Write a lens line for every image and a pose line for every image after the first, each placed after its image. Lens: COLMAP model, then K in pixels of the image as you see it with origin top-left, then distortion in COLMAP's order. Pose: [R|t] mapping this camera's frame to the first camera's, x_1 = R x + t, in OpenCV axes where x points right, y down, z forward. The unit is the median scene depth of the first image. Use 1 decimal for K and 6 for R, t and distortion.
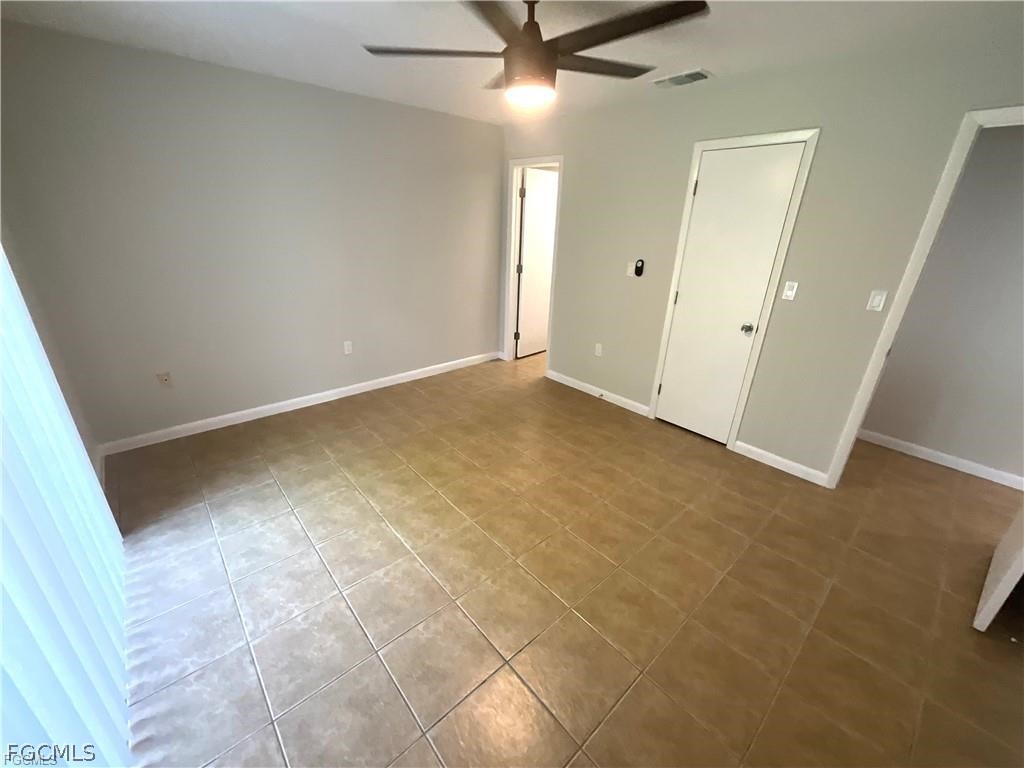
lens RADIAL K [[413.5, 0, 512.5], [0, 413.5, 384.7], [0, 0, 1]] dist [0.000725, 0.001182]
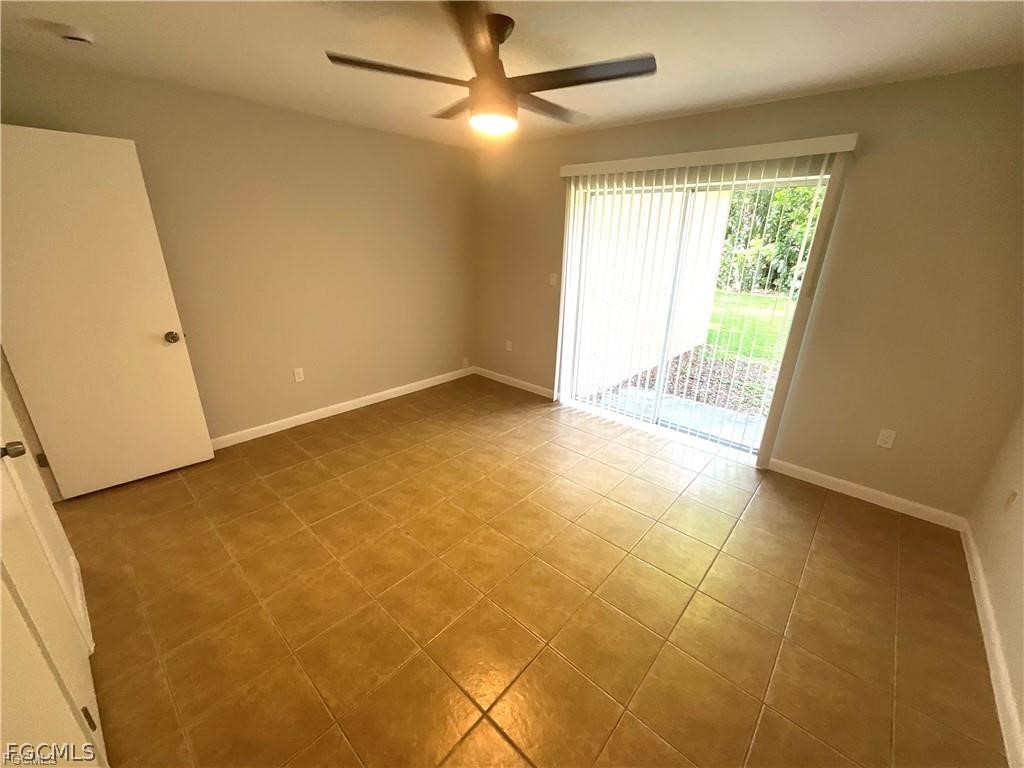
lens RADIAL K [[413.5, 0, 512.4], [0, 413.5, 383.9], [0, 0, 1]] dist [0.000725, 0.001182]
pose [[-0.992192, -0.014892, -0.123831, 0.085407], [-0.094800, 0.735225, 0.671161, -0.658668], [0.081048, 0.677660, -0.730896, 1.583675]]
